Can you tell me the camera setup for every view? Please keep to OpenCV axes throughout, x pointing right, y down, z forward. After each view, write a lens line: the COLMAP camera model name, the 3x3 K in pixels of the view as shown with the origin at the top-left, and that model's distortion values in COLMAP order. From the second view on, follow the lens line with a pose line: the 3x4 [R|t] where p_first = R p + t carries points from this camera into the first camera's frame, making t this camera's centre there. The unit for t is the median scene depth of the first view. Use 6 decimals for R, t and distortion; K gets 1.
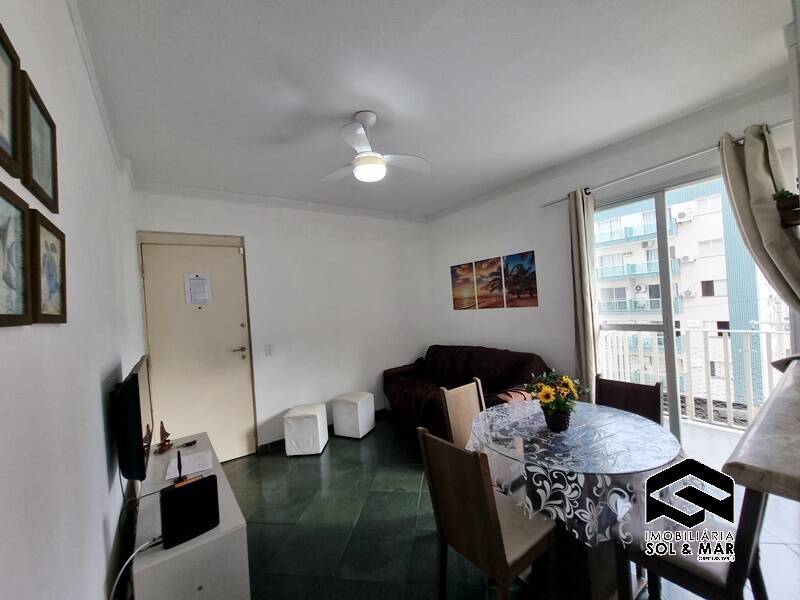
lens RADIAL K [[322.3, 0, 400.4], [0, 322.3, 295.8], [0, 0, 1]] dist [0.000011, 0.000032]
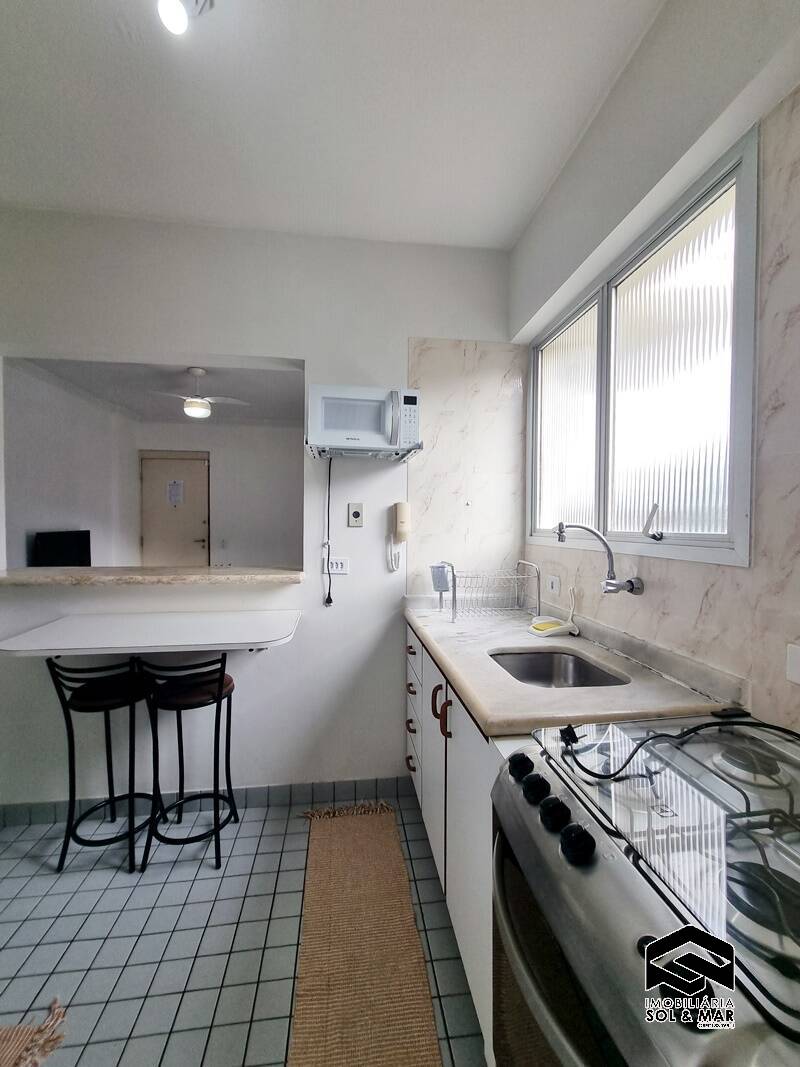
lens RADIAL K [[429.8, 0, 399.1], [0, 429.8, 534.6], [0, 0, 1]] dist [0.000011, 0.000032]
pose [[0.876863, 0.088650, -0.472496, 0.993520], [-0.056432, 0.995036, 0.081963, -0.043326], [0.477417, -0.045206, 0.877513, -0.125824]]
